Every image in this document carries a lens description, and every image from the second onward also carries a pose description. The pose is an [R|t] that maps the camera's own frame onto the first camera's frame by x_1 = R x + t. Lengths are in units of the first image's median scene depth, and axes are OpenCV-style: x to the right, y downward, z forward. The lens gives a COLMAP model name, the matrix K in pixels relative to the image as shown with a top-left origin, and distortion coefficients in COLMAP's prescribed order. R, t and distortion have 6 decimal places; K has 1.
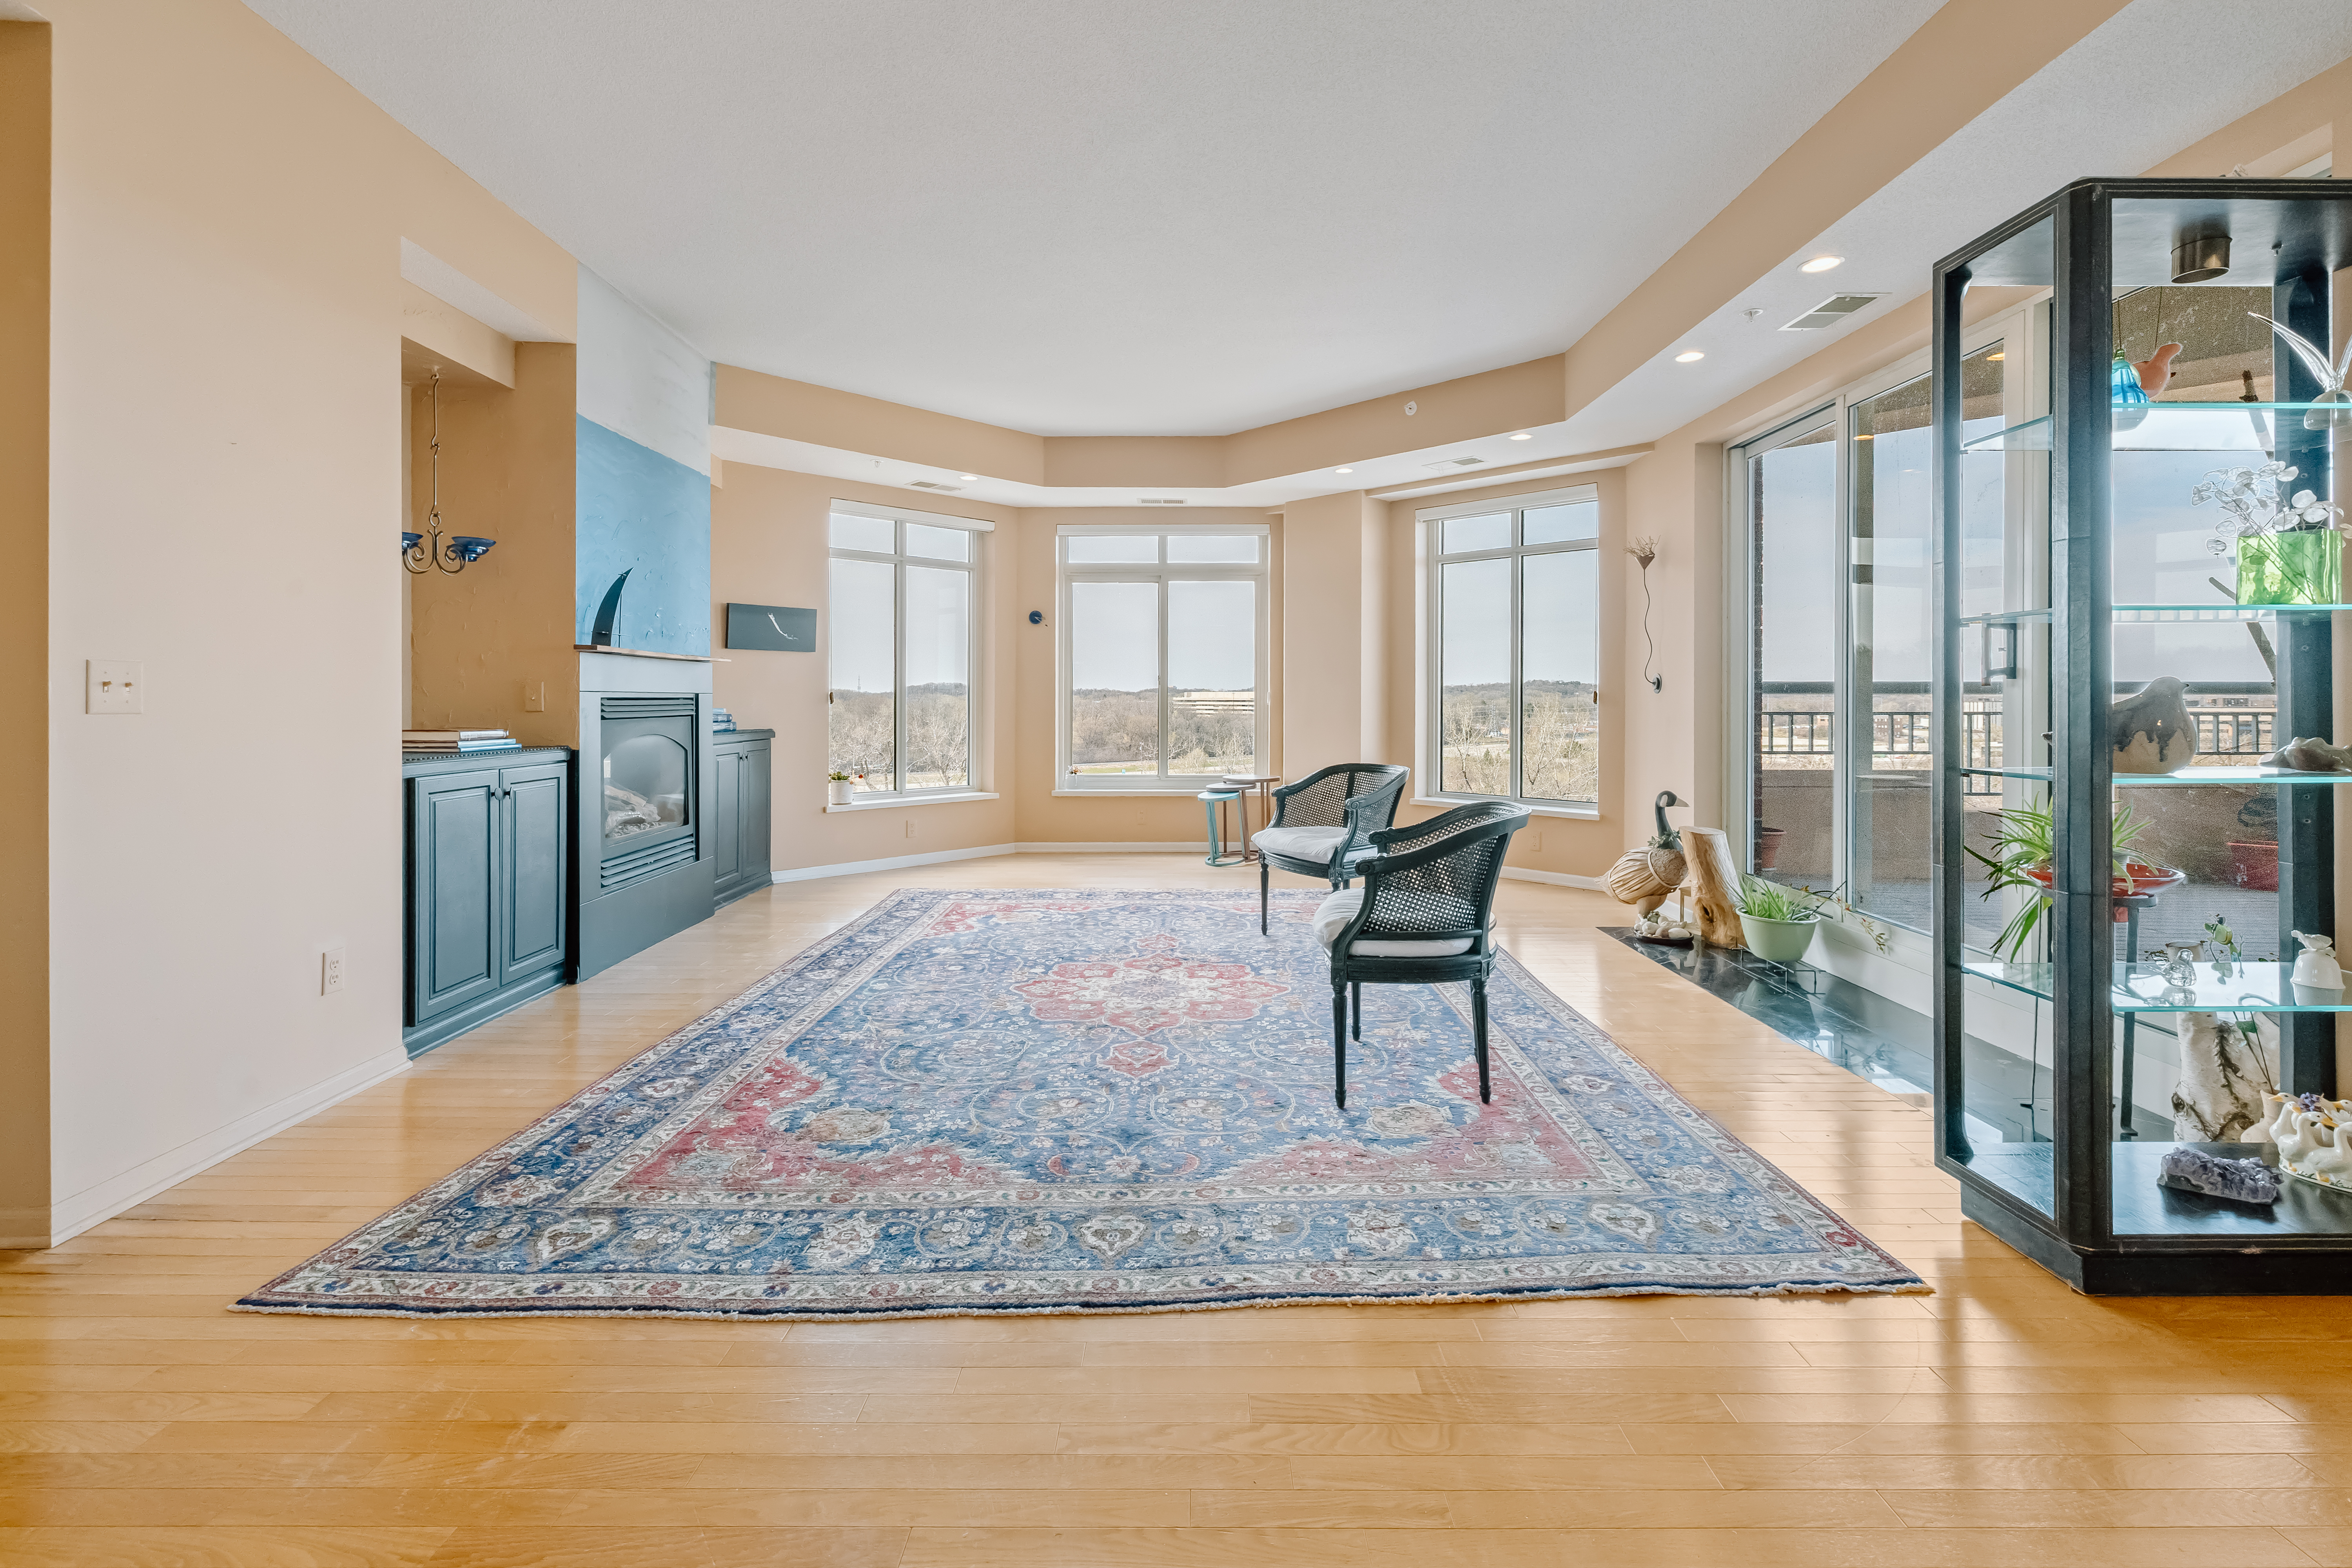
lens RADIAL K [[1068.6, 0, 1169.2], [0, 1068.6, 703.2], [0, 0, 1]] dist [0.002504, 0.000188]
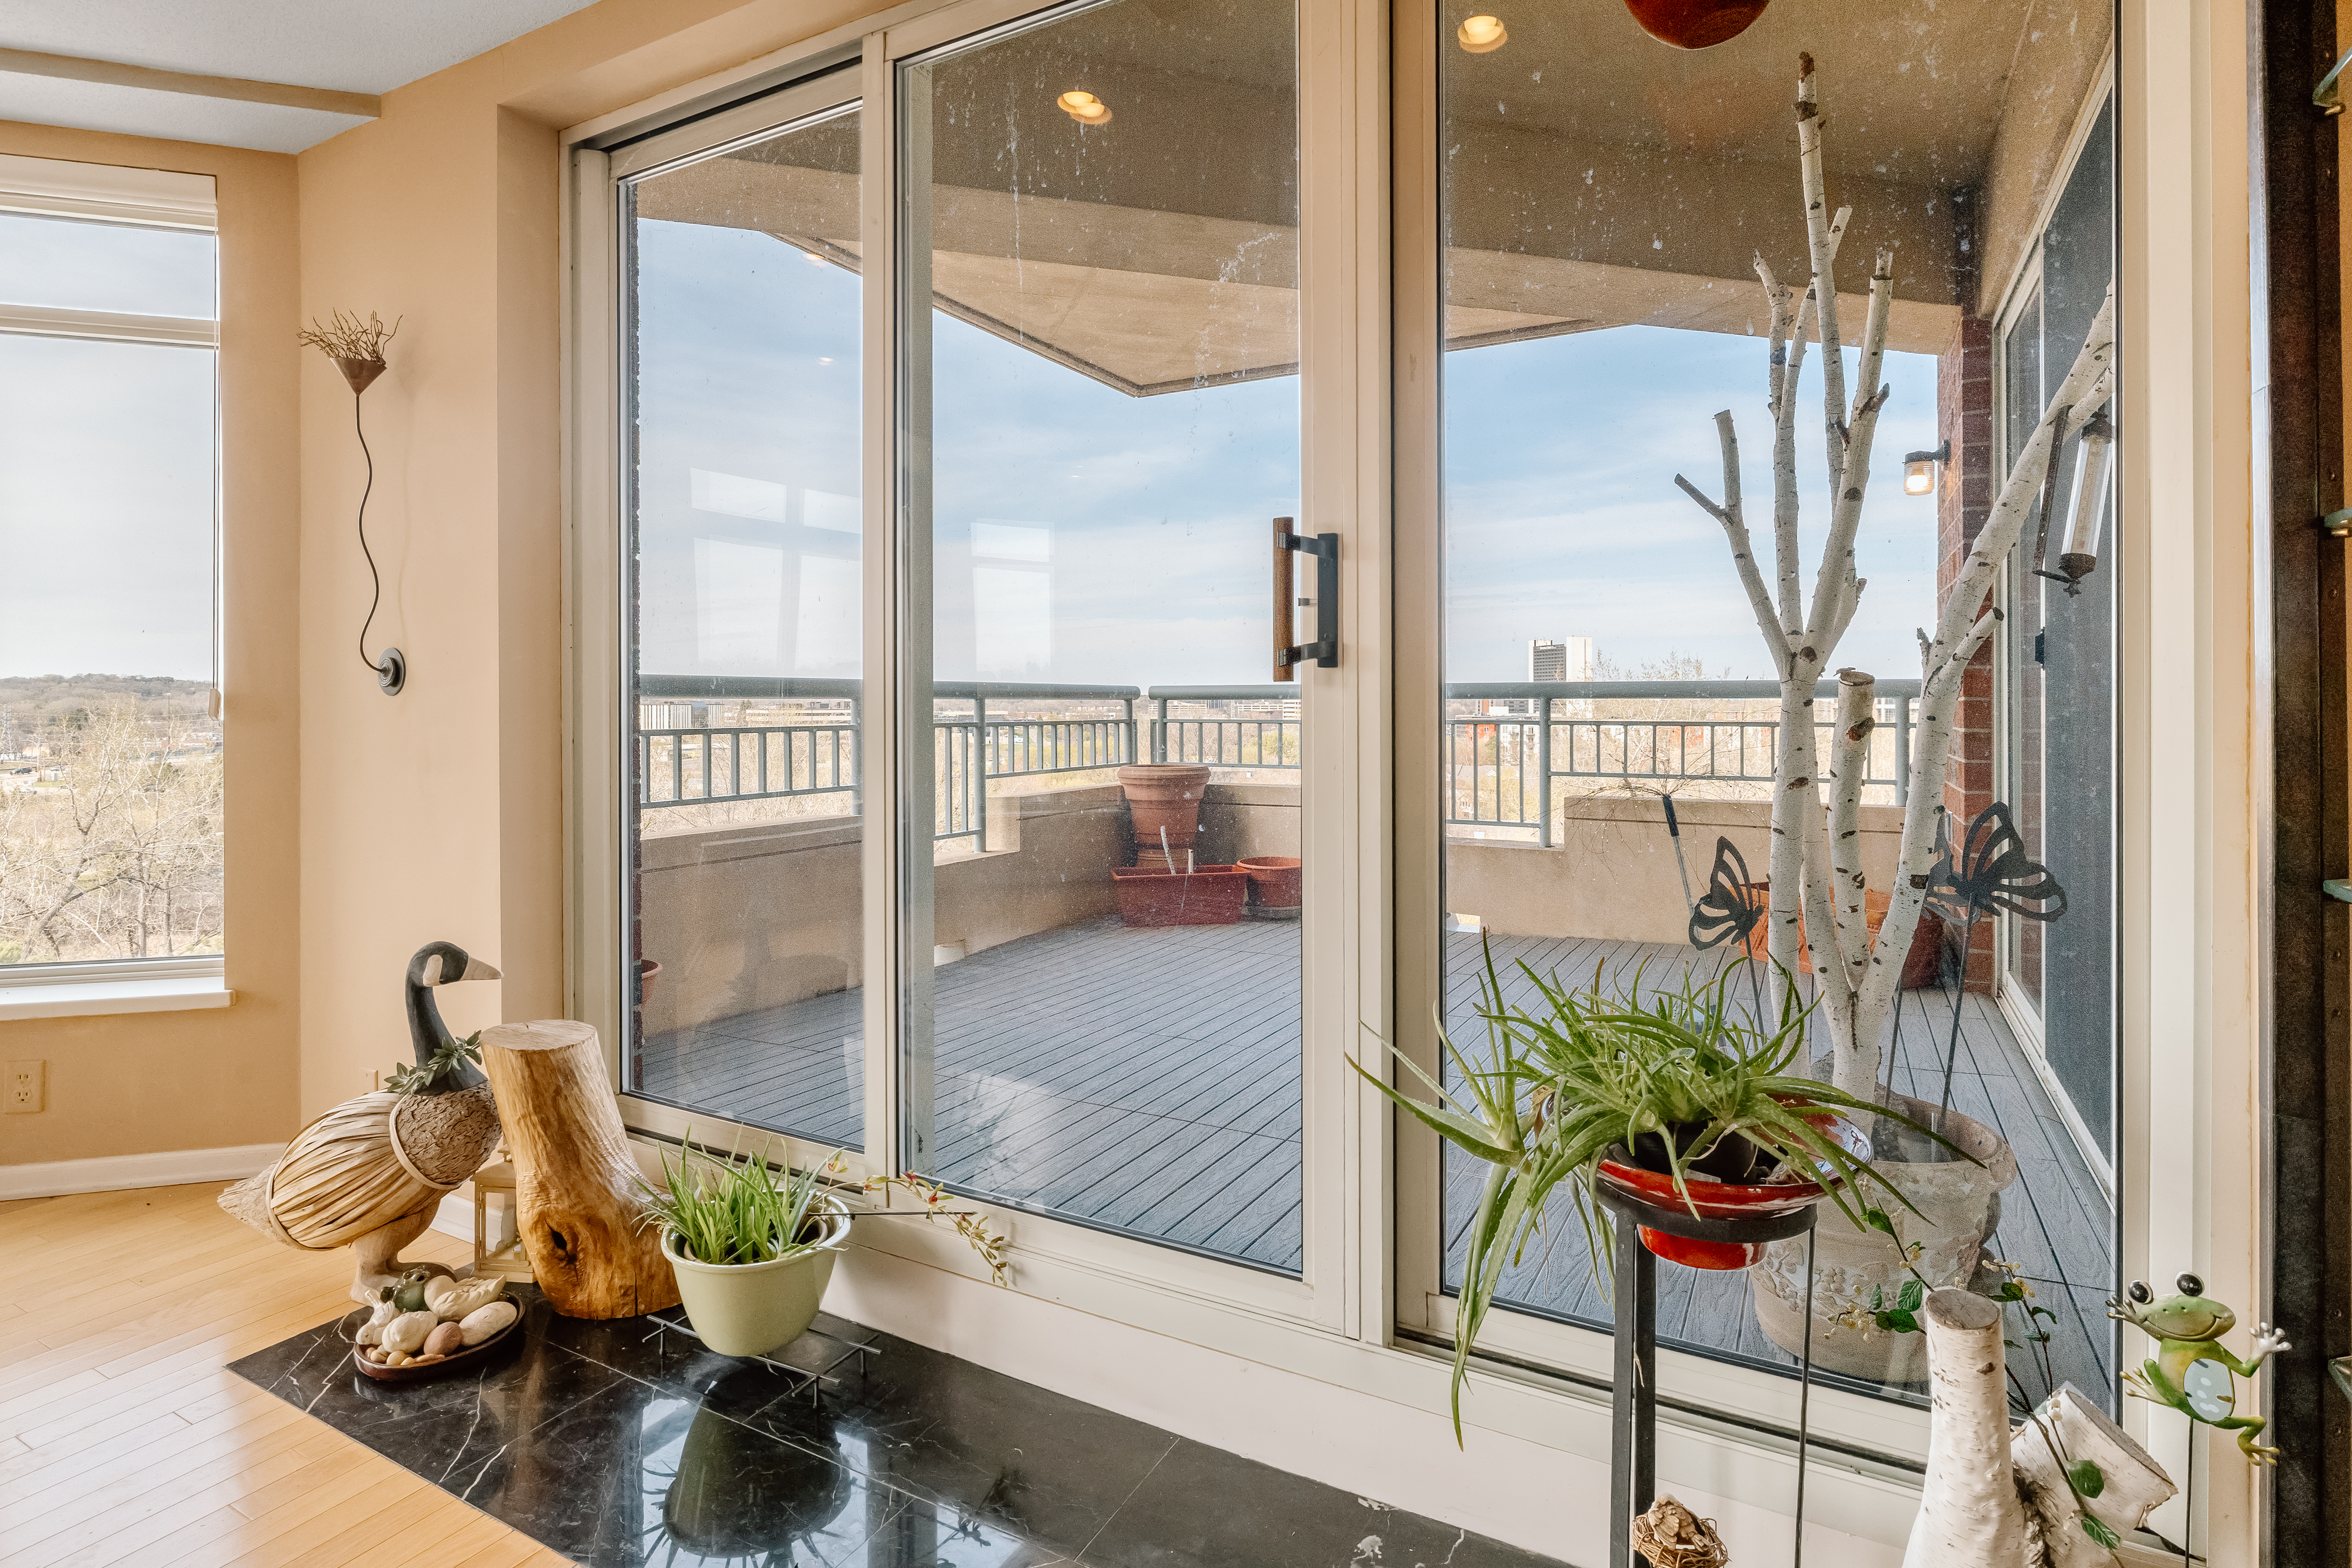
lens RADIAL K [[1188.3, 0, 1210.5], [0, 1188.3, 713.1], [0, 0, 1]] dist [-0.015601, 0.000013]
pose [[0.462591, -0.006664, 0.886547, 0.211598], [0.002731, 0.999978, 0.006092, -0.004031], [-0.886568, -0.000397, 0.462599, 0.544644]]
